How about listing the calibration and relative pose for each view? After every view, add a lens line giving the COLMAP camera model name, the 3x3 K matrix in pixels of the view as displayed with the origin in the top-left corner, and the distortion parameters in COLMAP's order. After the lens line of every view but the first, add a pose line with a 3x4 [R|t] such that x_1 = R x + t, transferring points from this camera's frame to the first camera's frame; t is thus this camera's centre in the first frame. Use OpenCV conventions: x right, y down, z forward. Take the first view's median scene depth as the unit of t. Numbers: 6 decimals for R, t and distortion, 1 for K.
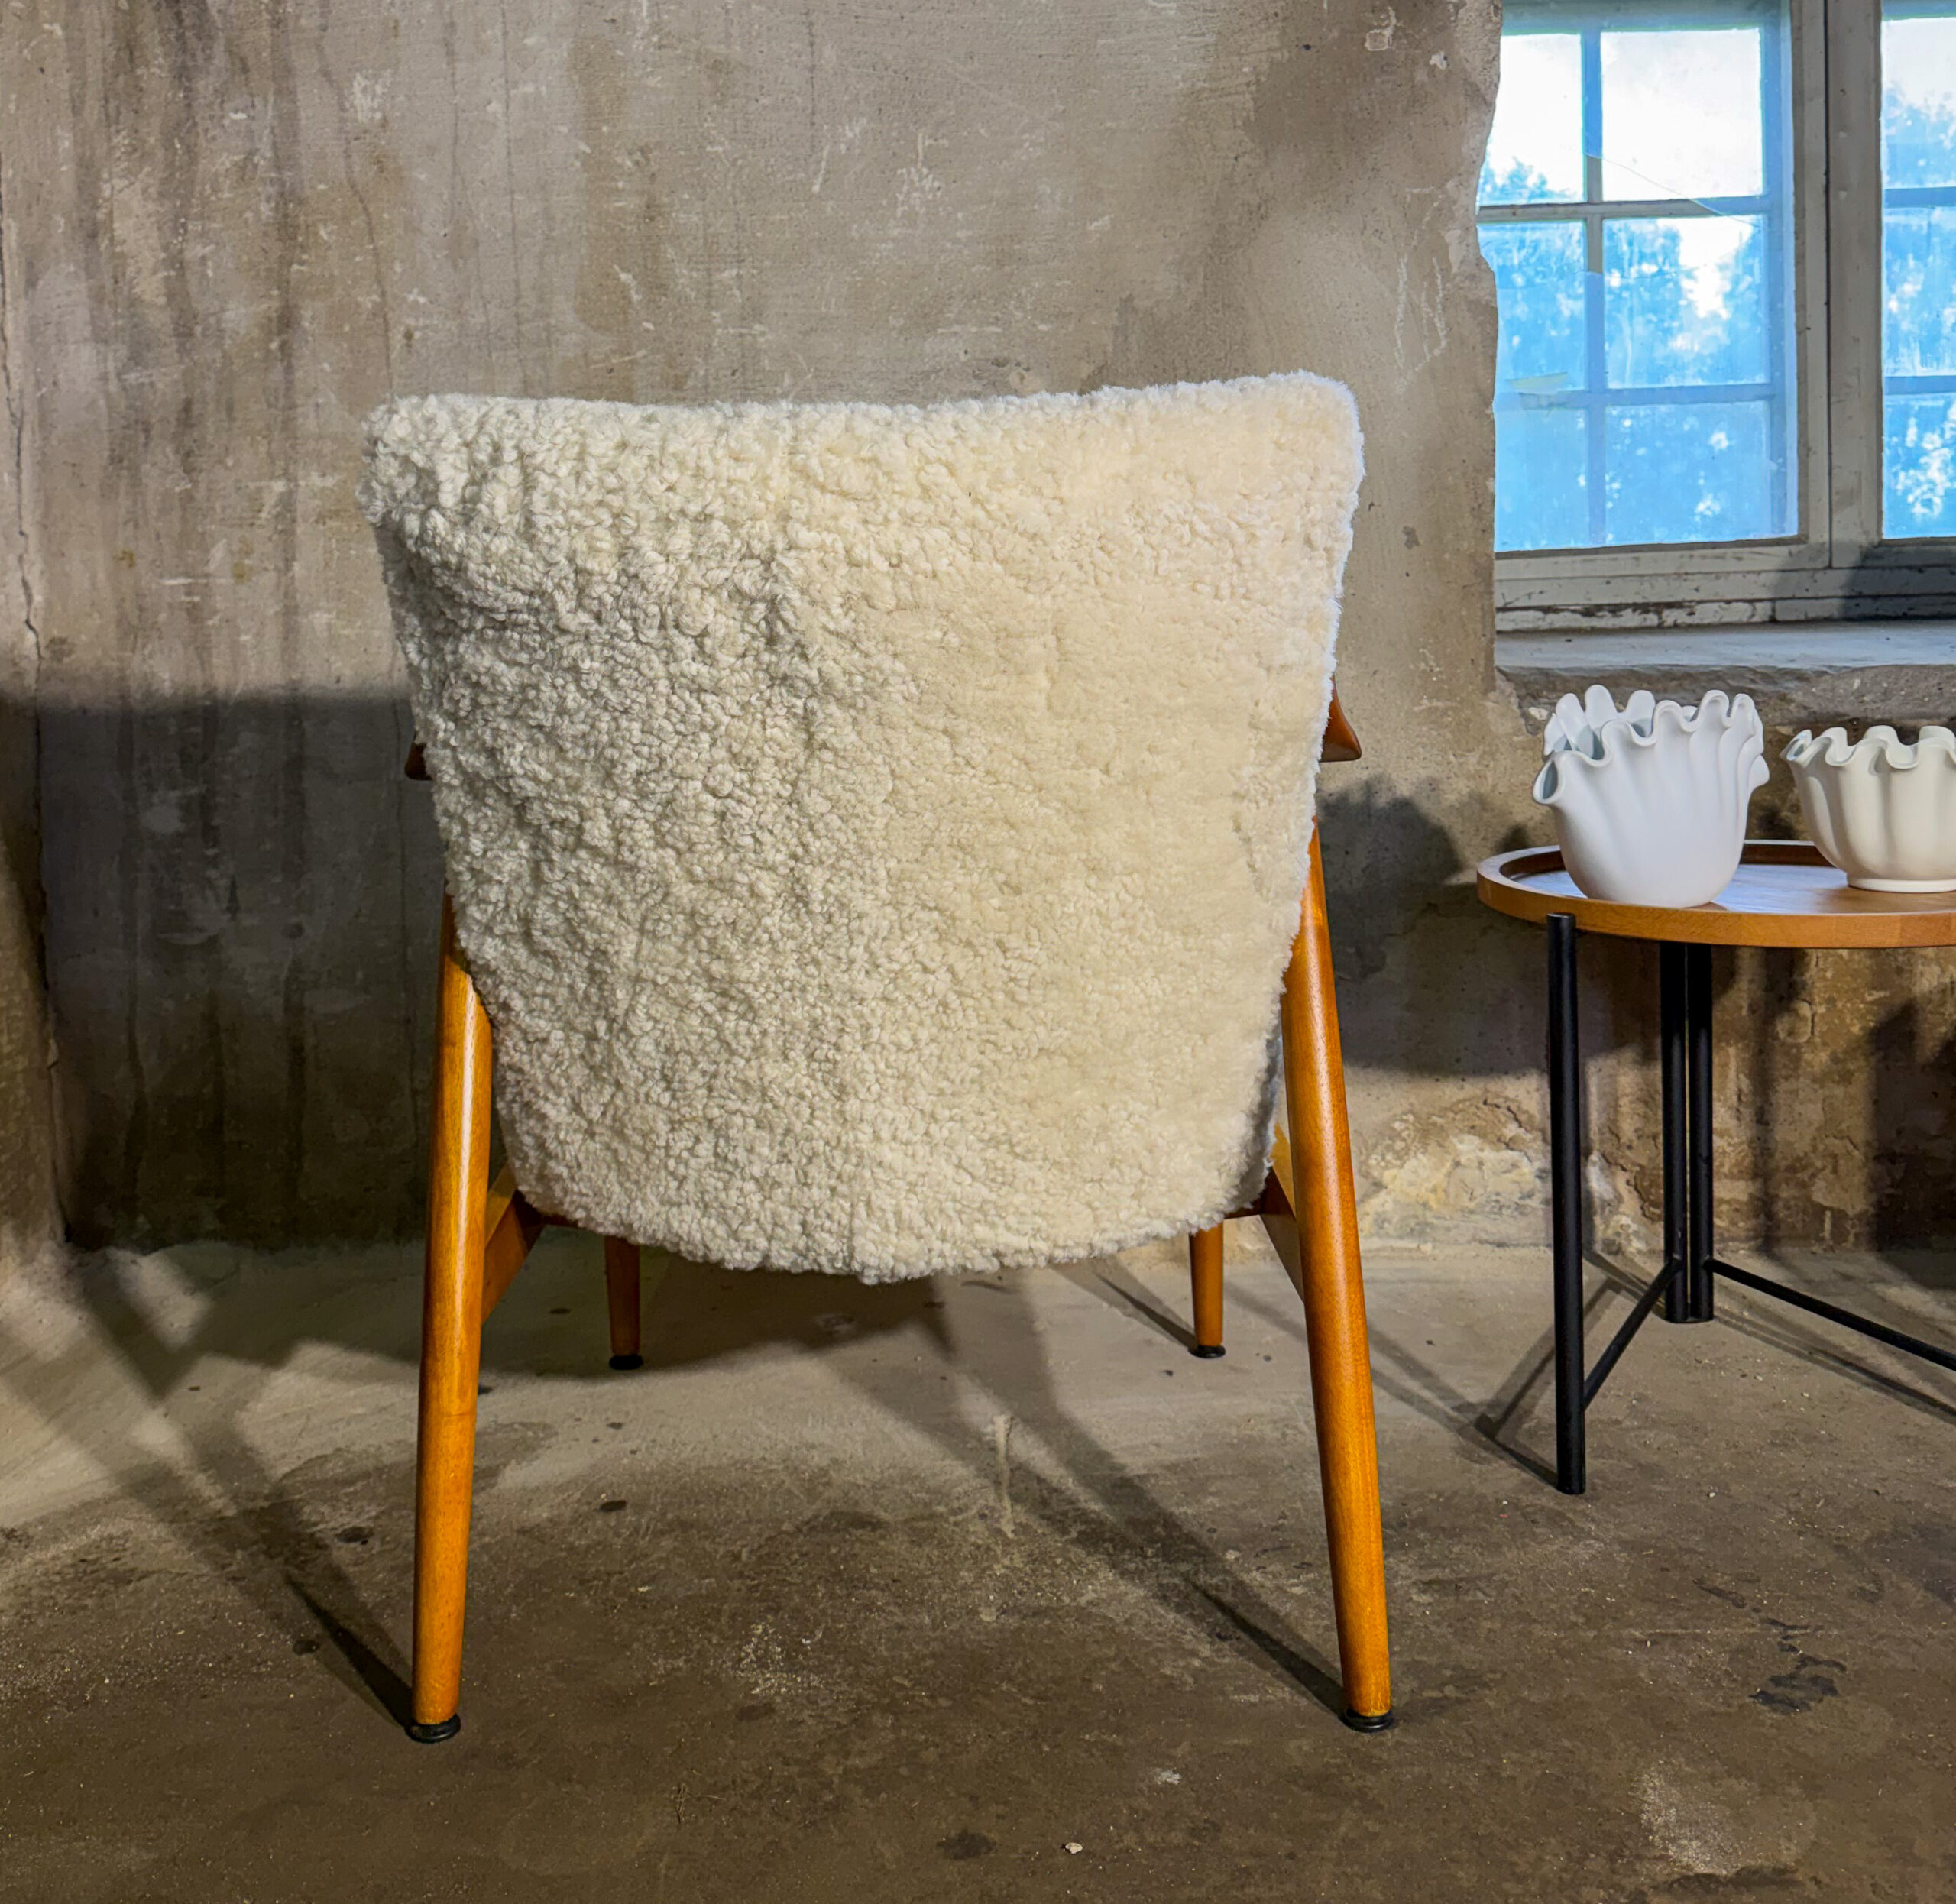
lens RADIAL K [[1979.9, 0, 902.0], [0, 1979.9, 759.7], [0, 0, 1]] dist [0.185172, -0.402416]
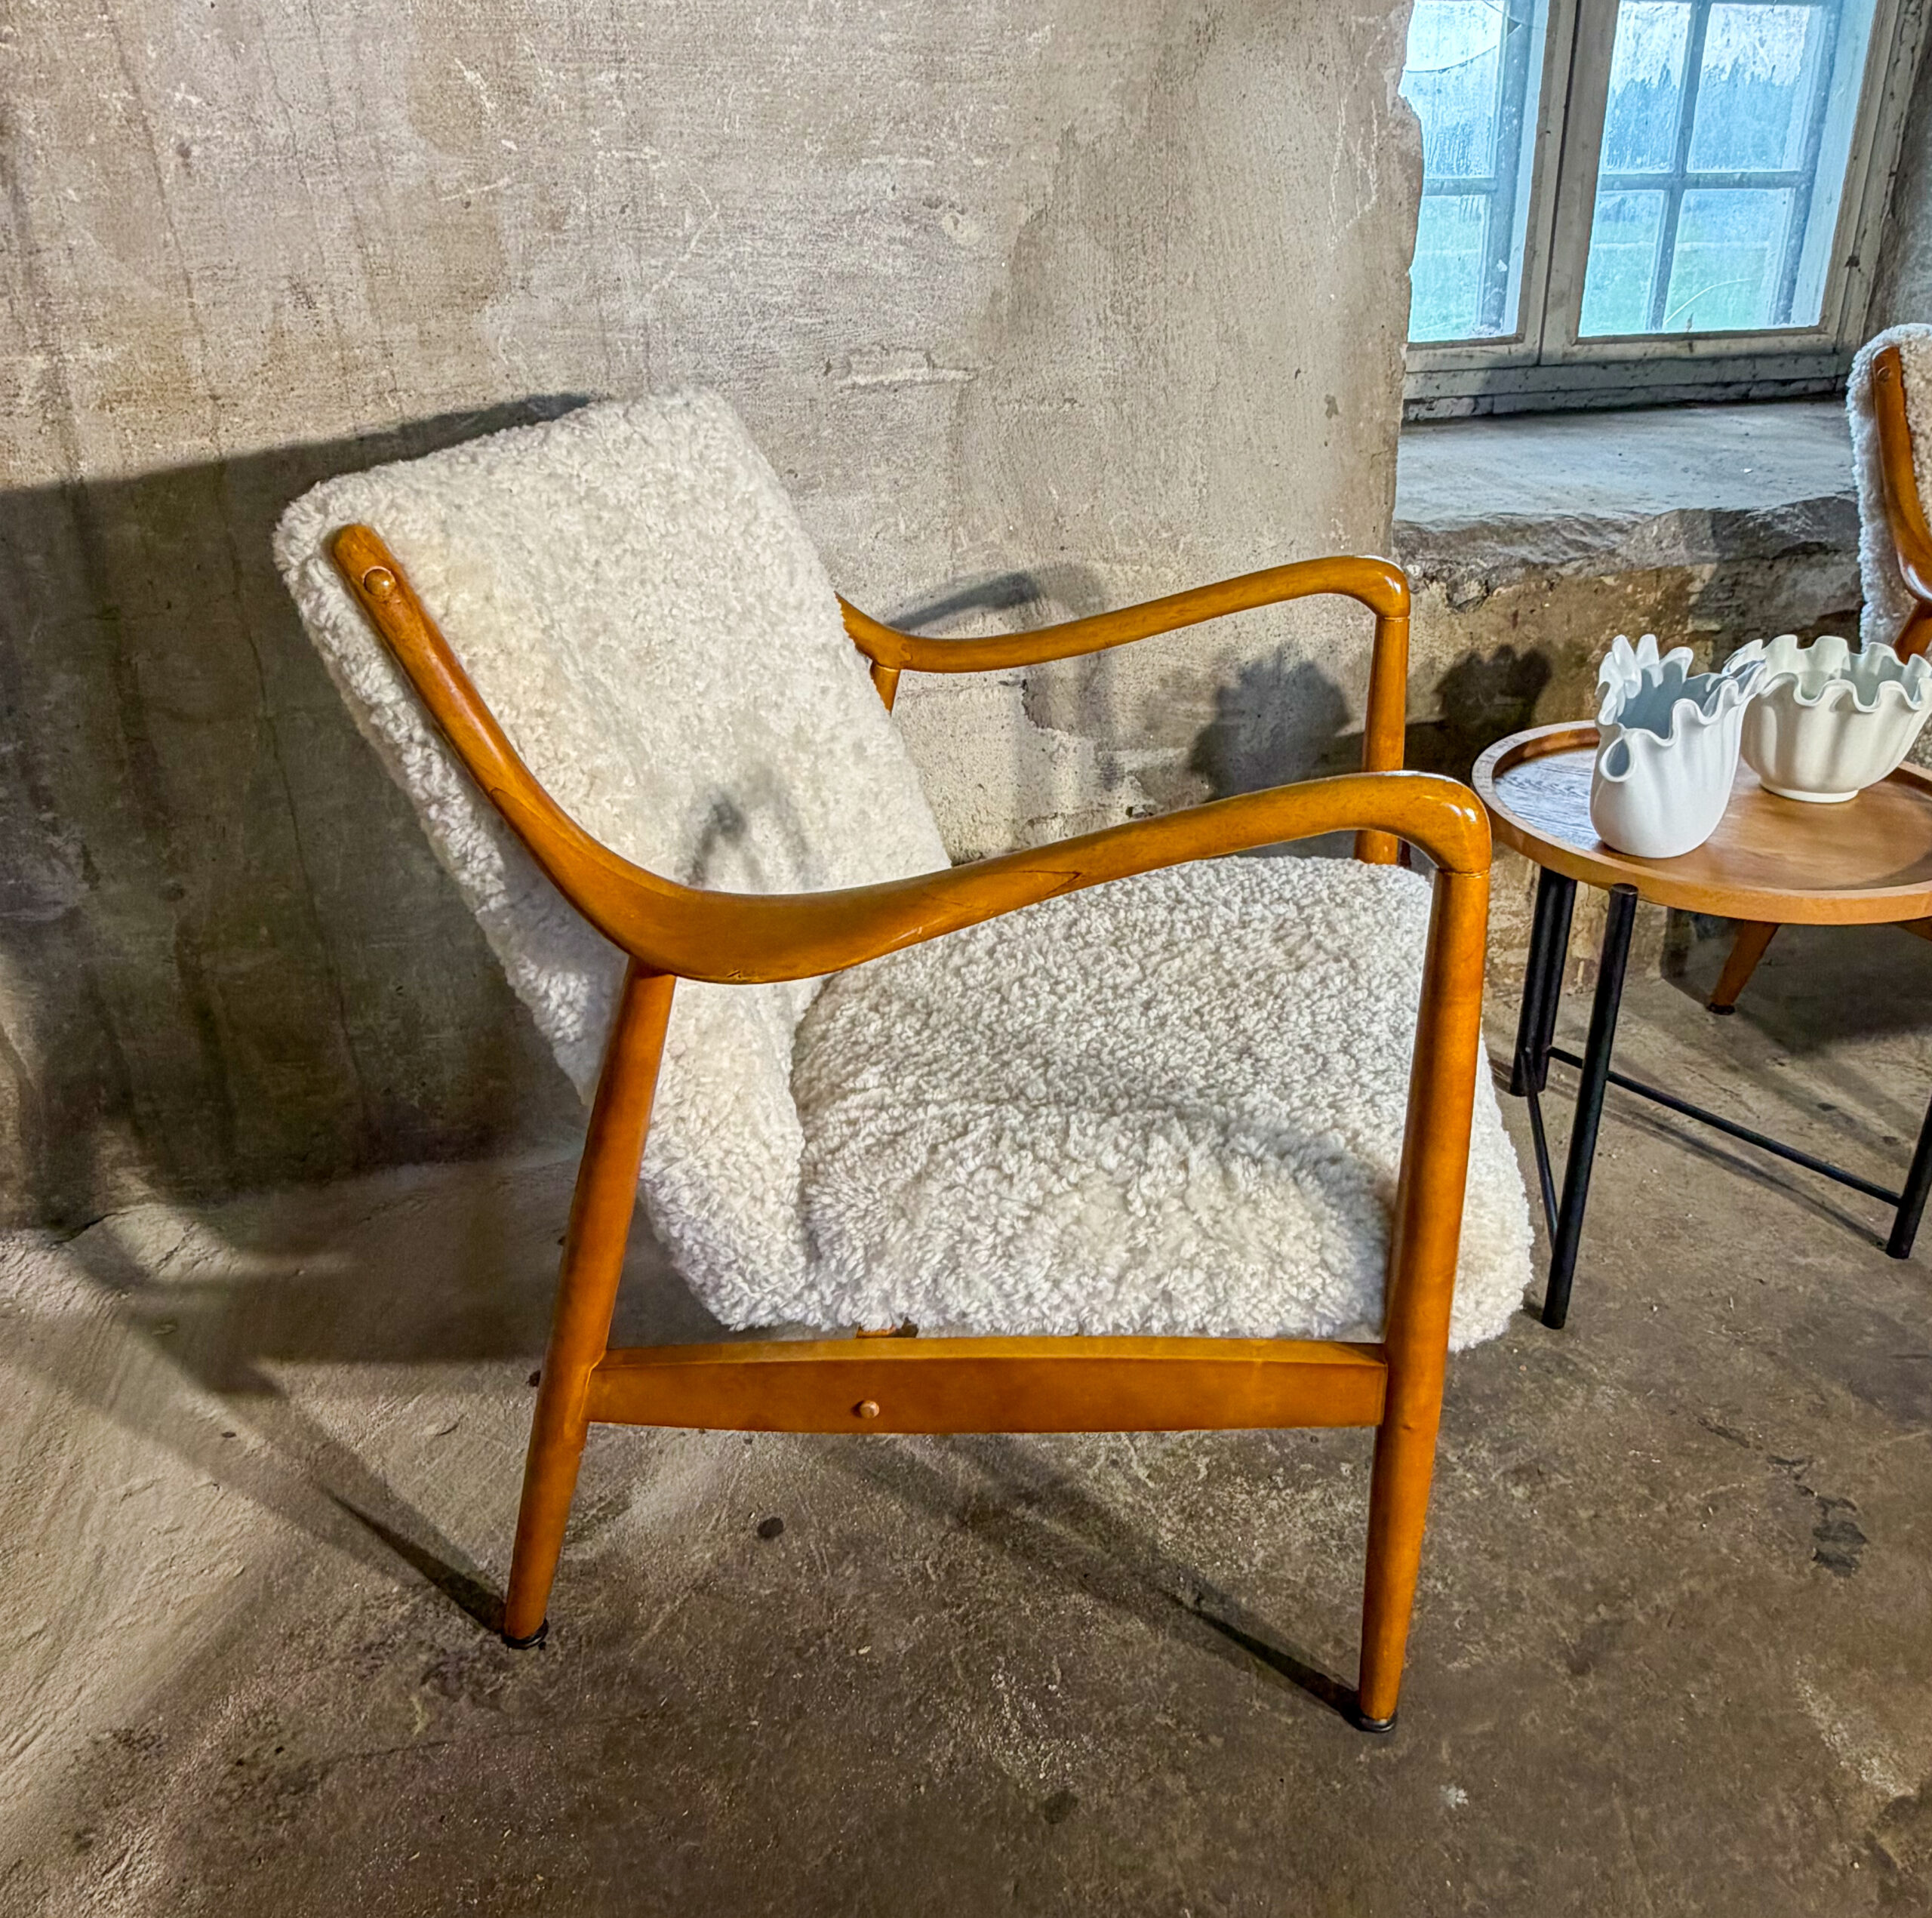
lens RADIAL K [[1546.5, 0, 1026.9], [0, 1546.5, 936.9], [0, 0, 1]] dist [-0.000401, 0.001973]
pose [[0.940369, -0.131179, 0.313843, -0.169642], [0.008165, 0.931086, 0.364708, -0.146453], [-0.340057, -0.340398, 0.876636, 0.274225]]
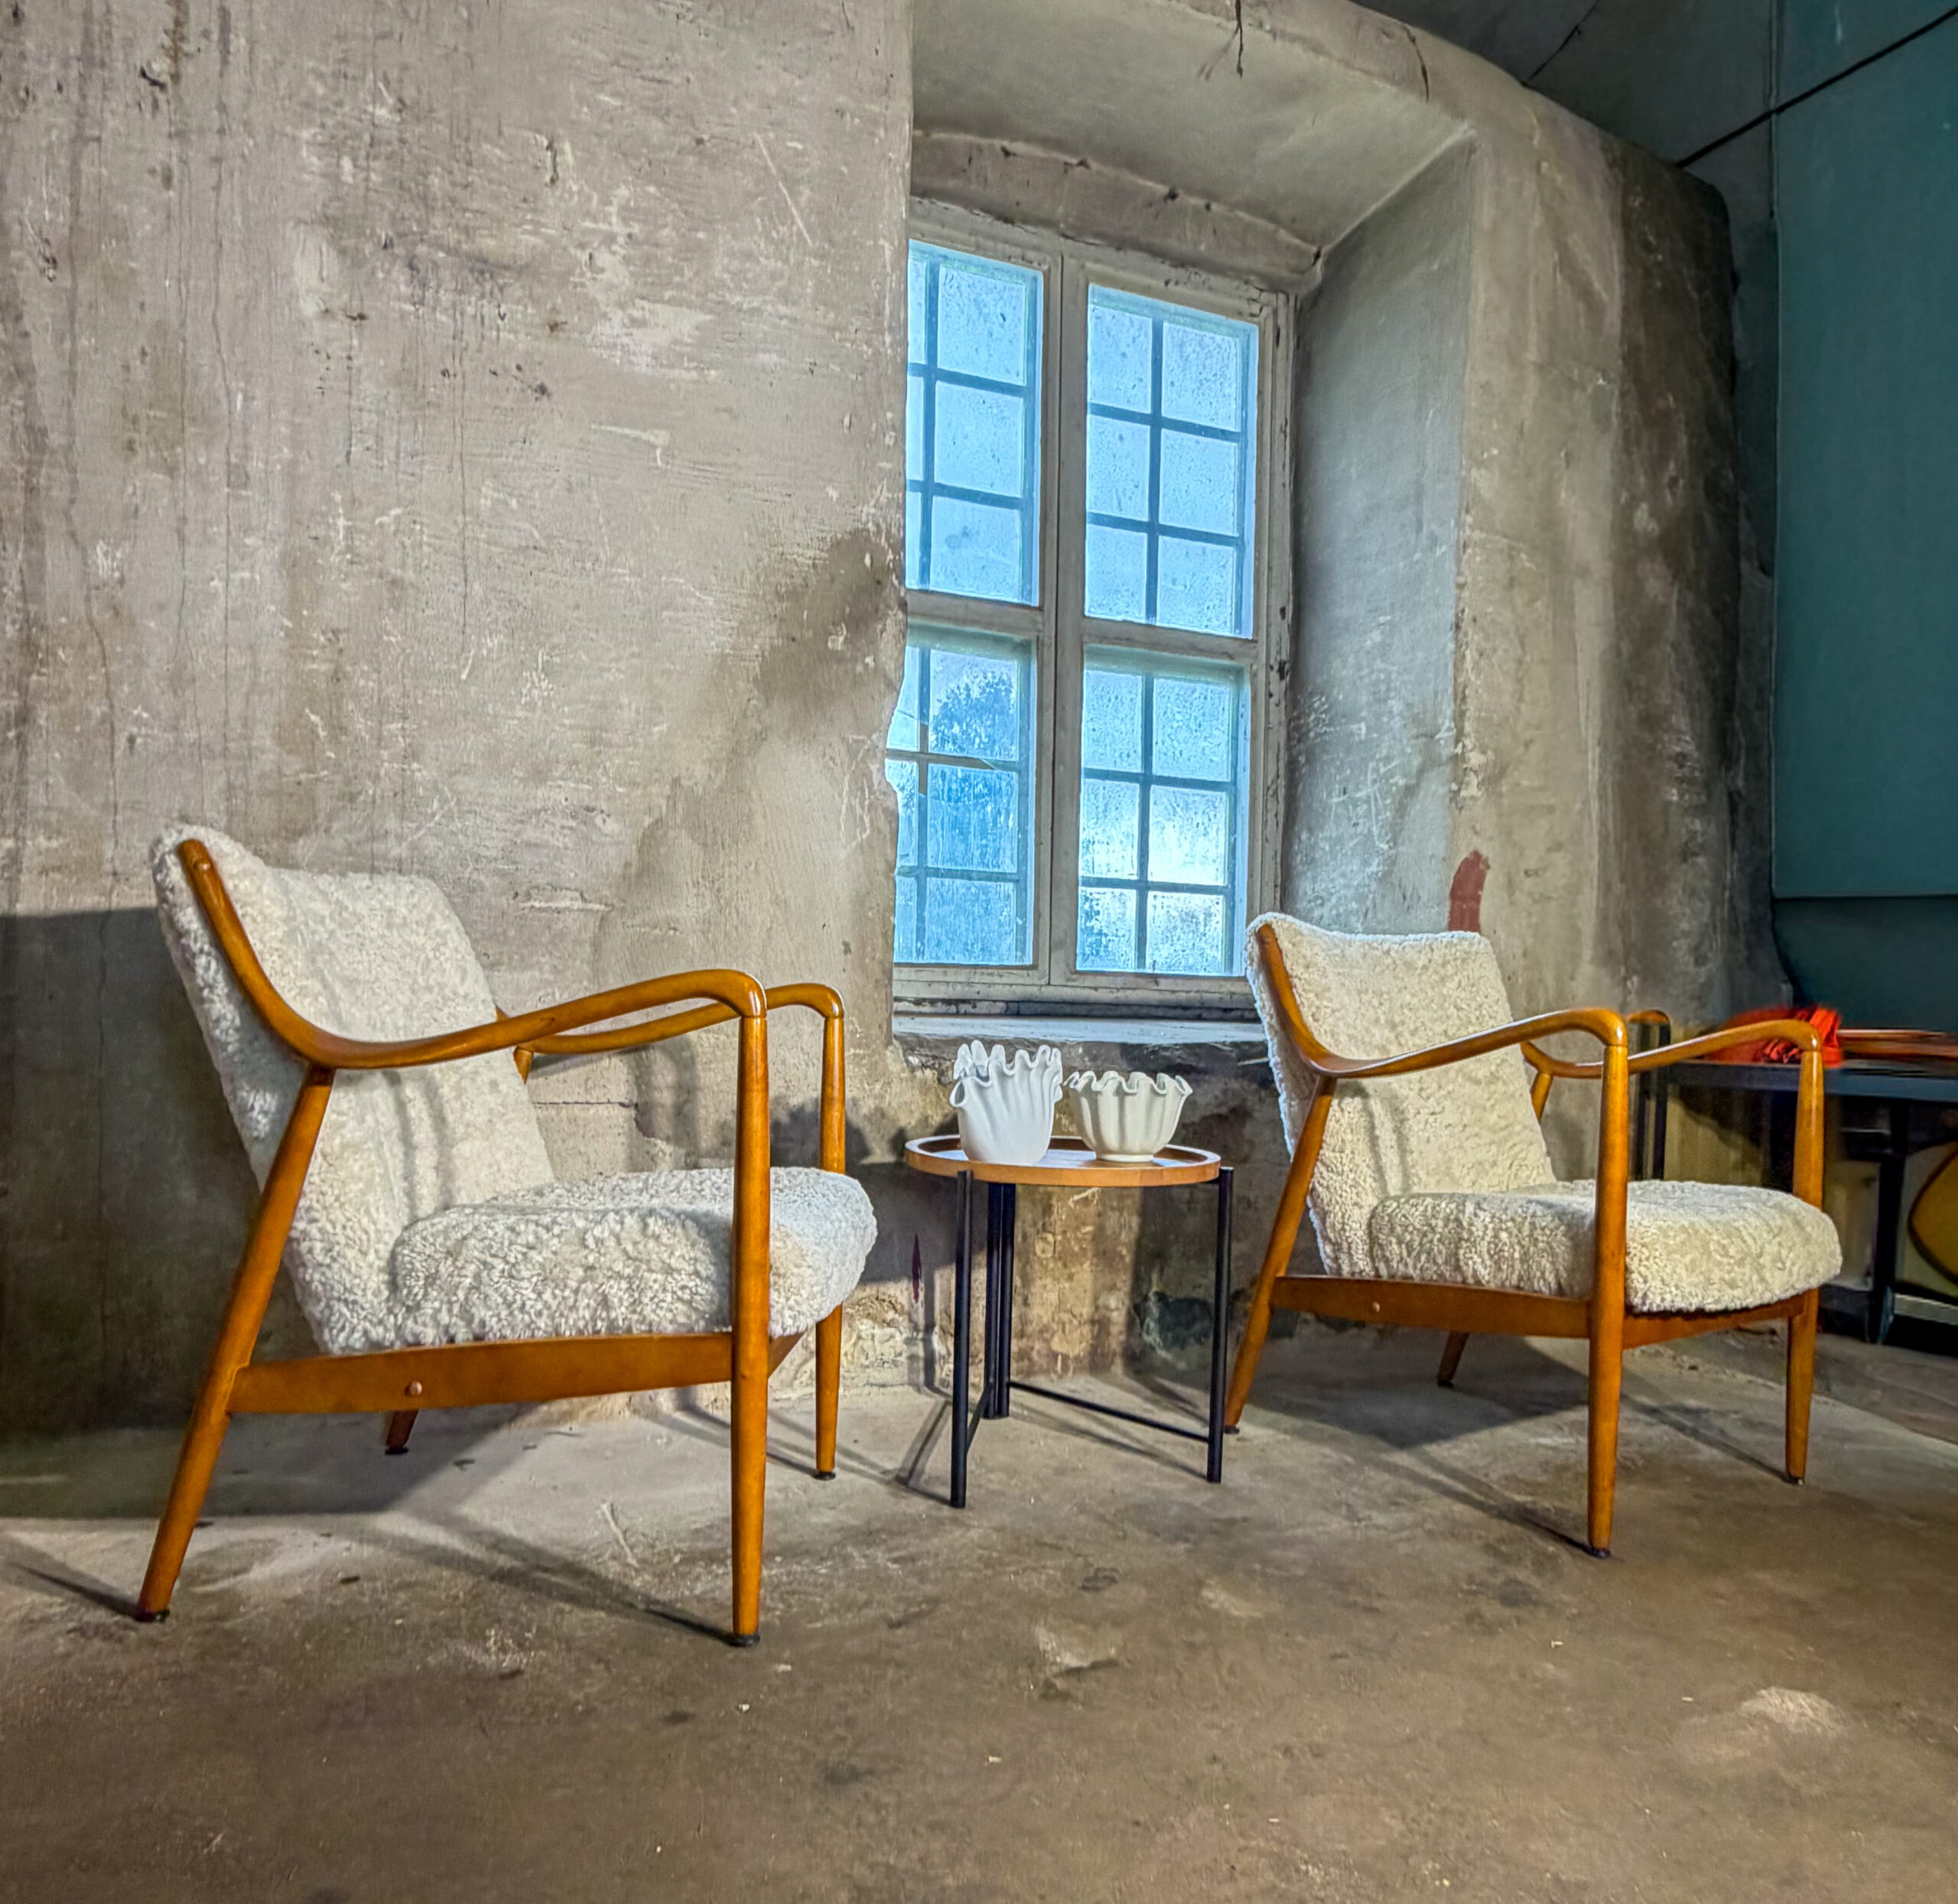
lens RADIAL K [[1466.3, 0, 983.7], [0, 1466.3, 1061.7], [0, 0, 1]] dist [-0.000175, 0.003155]
pose [[0.901328, 0.039676, 0.431317, -0.150004], [-0.025853, 0.998948, -0.037866, 0.022133], [-0.432365, 0.022978, 0.901406, -0.106254]]
